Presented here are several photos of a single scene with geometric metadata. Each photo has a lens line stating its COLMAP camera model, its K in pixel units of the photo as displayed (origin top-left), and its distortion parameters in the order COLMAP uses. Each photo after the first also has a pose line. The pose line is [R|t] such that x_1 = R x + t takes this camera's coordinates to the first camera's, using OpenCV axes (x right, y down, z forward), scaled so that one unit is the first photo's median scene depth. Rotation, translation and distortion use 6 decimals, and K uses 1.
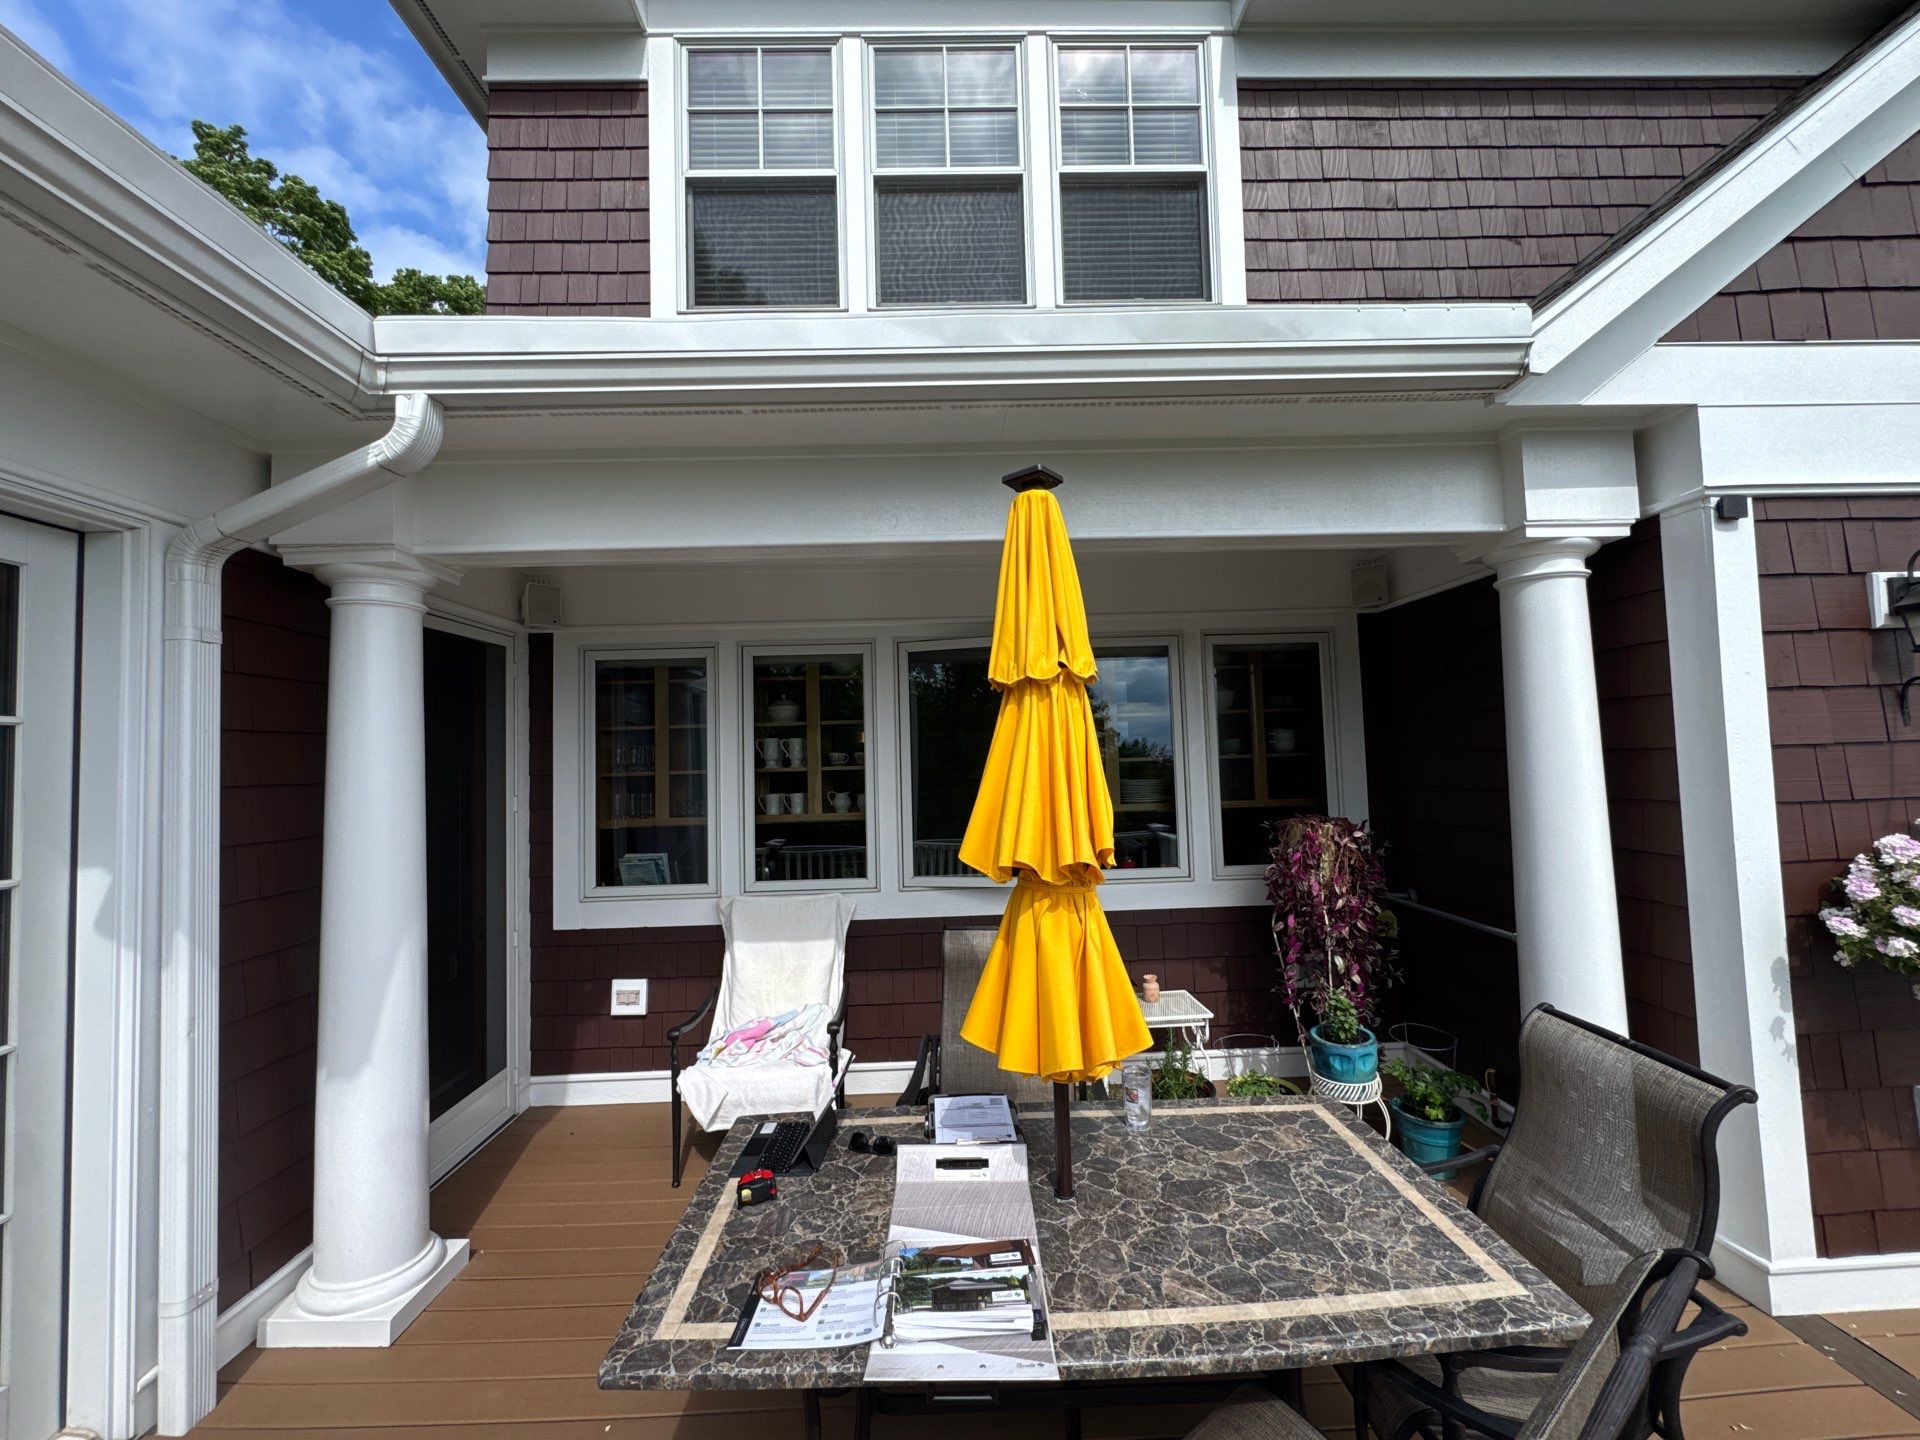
lens RADIAL K [[768.5, 0, 959.6], [0, 768.5, 694.6], [0, 0, 1]] dist [0.000399, 0.000027]
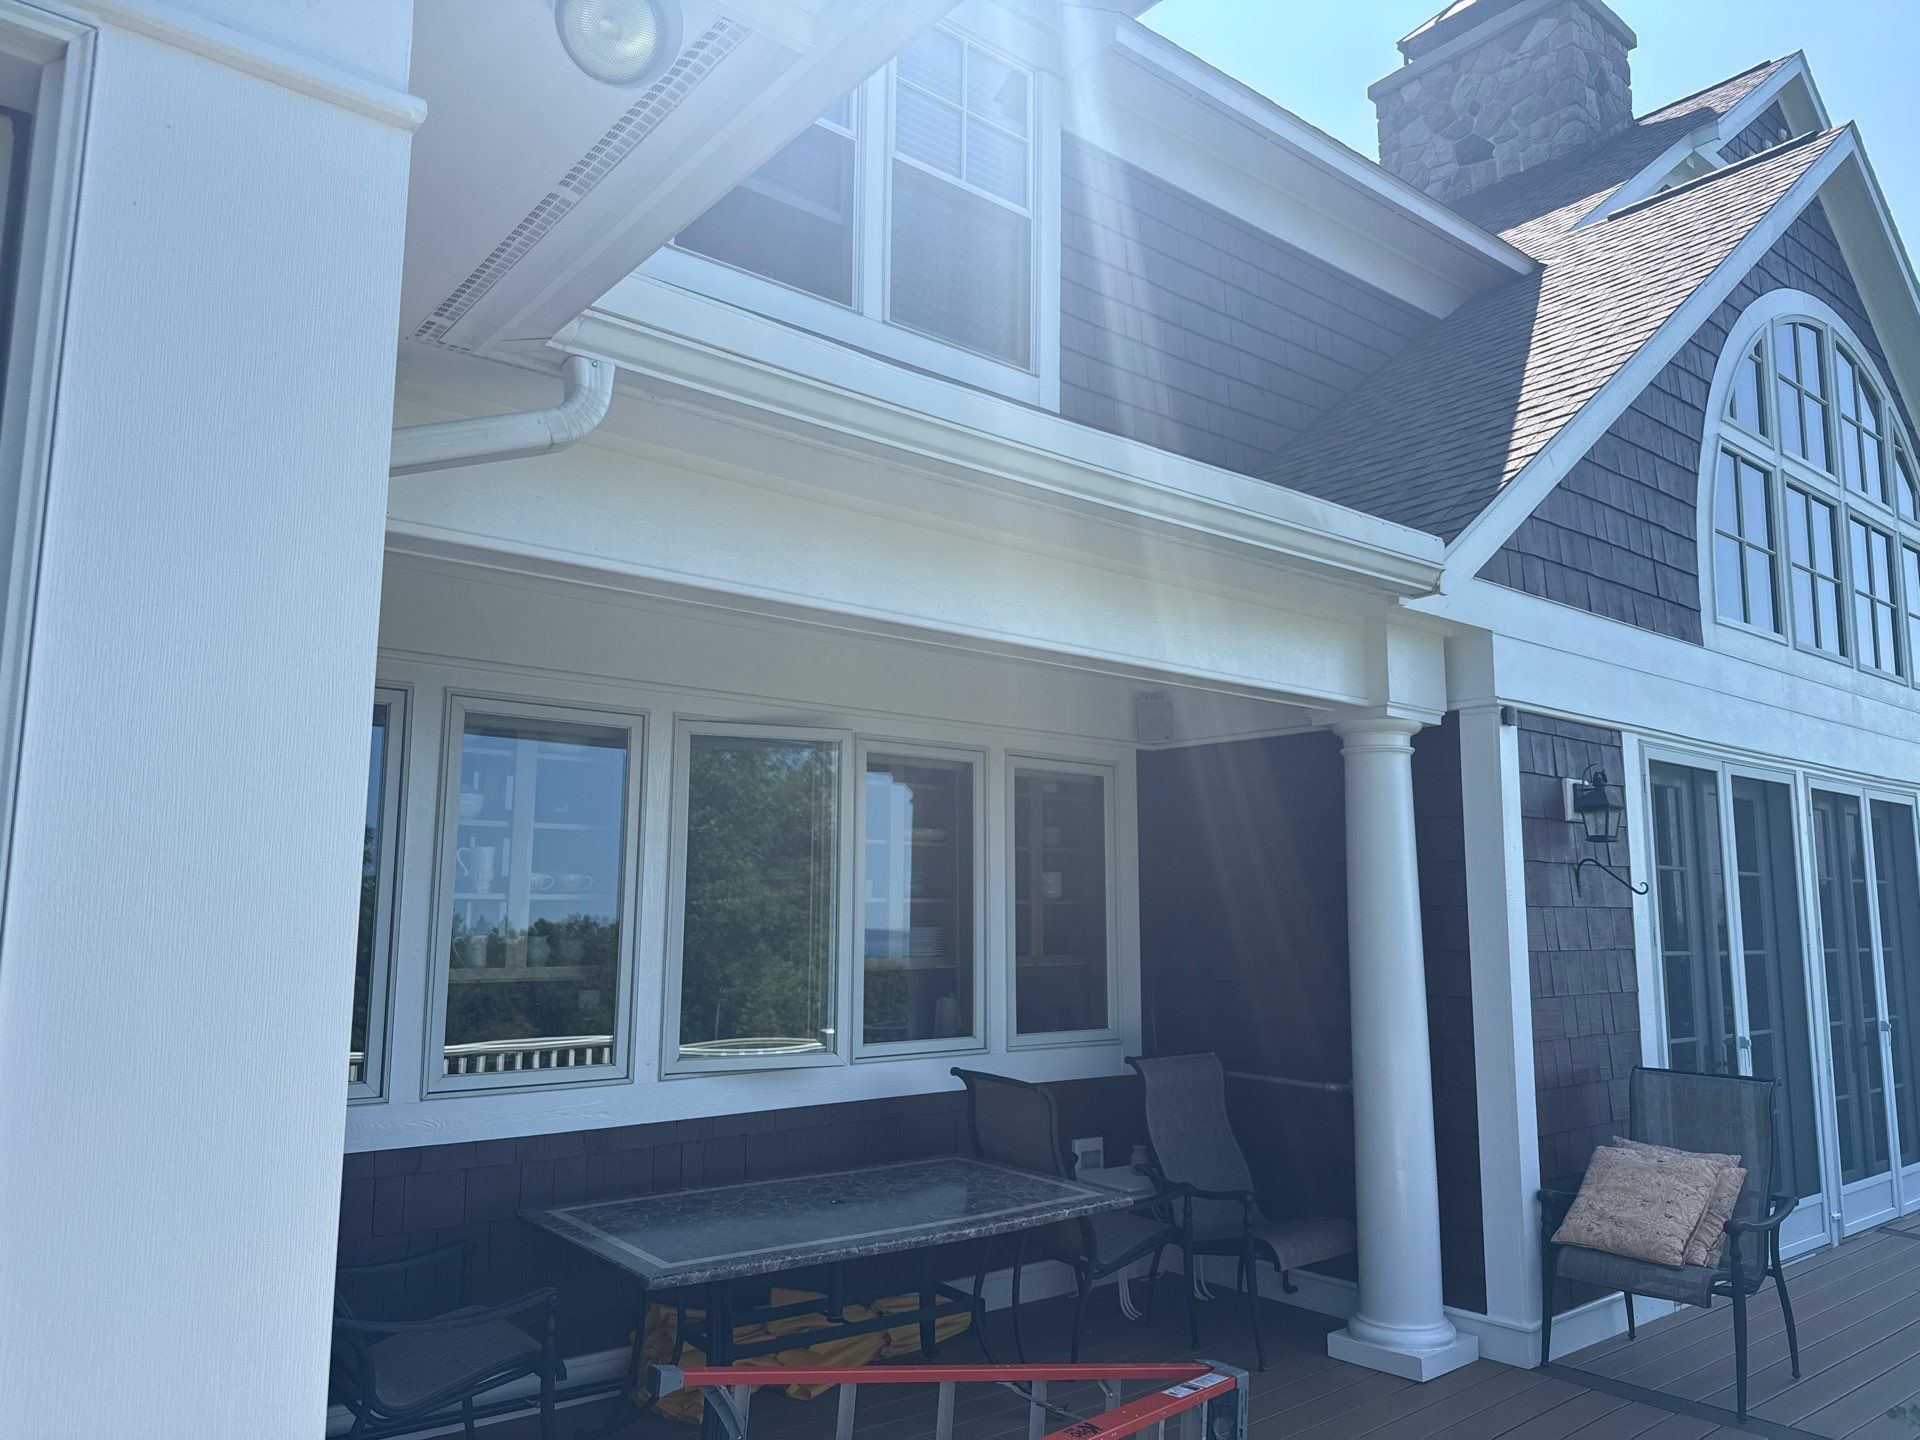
lens RADIAL K [[1351.9, 0, 960.0], [0, 1351.9, 720.0], [0, 0, 1]] dist [0.030176, -0.027650]
pose [[0.790839, 0.123167, 0.599503, -0.996845], [-0.077771, 0.991824, -0.101176, 0.059607], [-0.607063, 0.033390, 0.793952, -0.231499]]
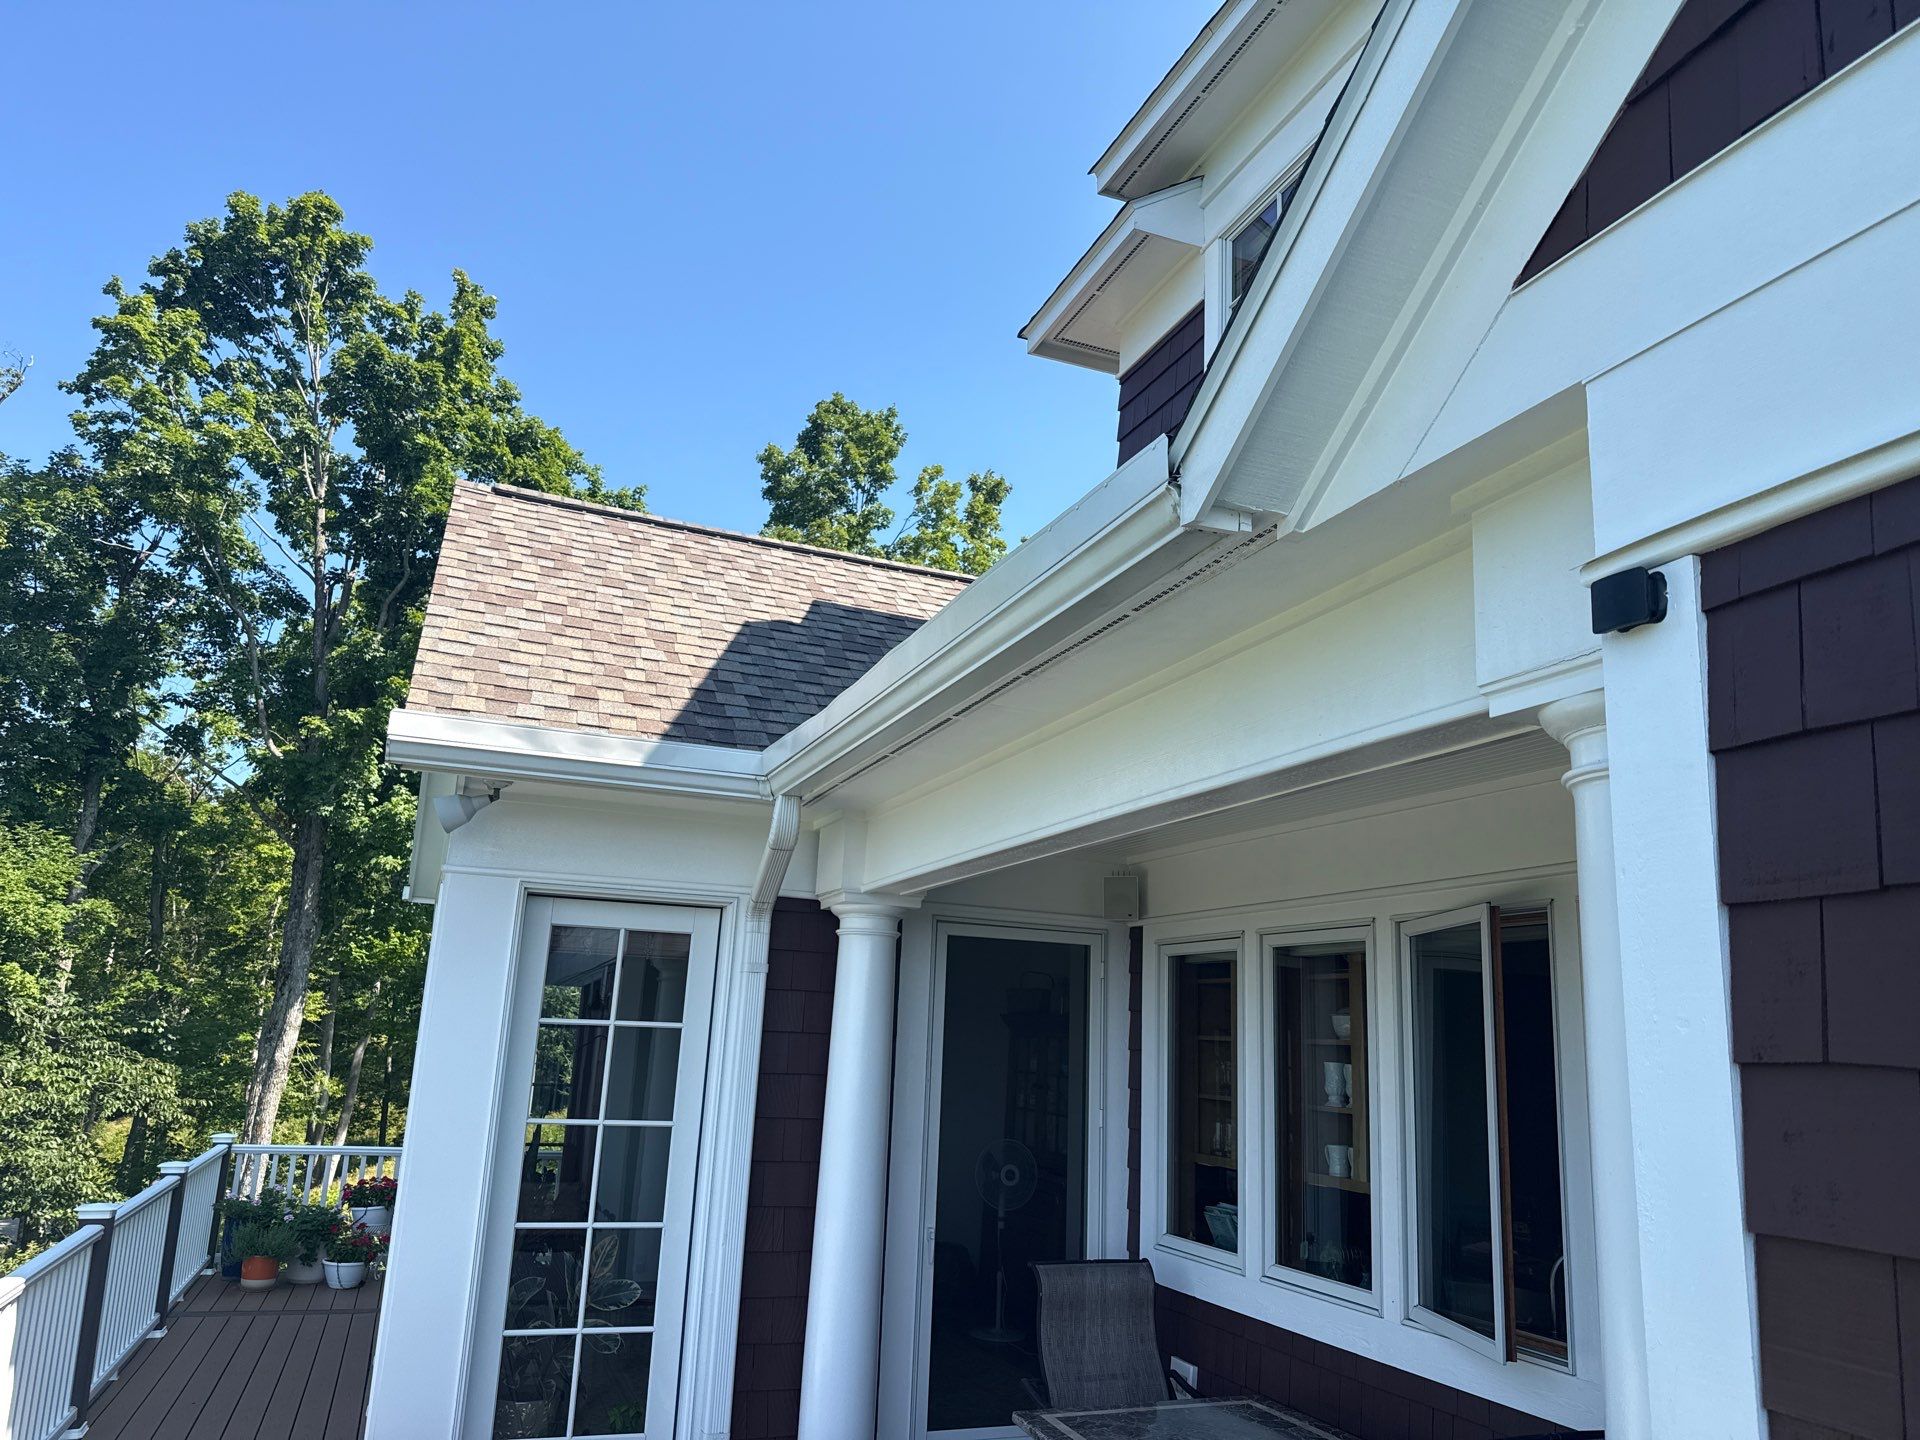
lens RADIAL K [[1351.9, 0, 960.0], [0, 1351.9, 720.0], [0, 0, 1]] dist [0.030176, -0.027650]
pose [[0.323705, -0.177314, -0.929395, 1.411200], [0.018325, 0.983274, -0.181211, -0.050114], [0.945981, 0.041627, 0.321540, 0.391382]]
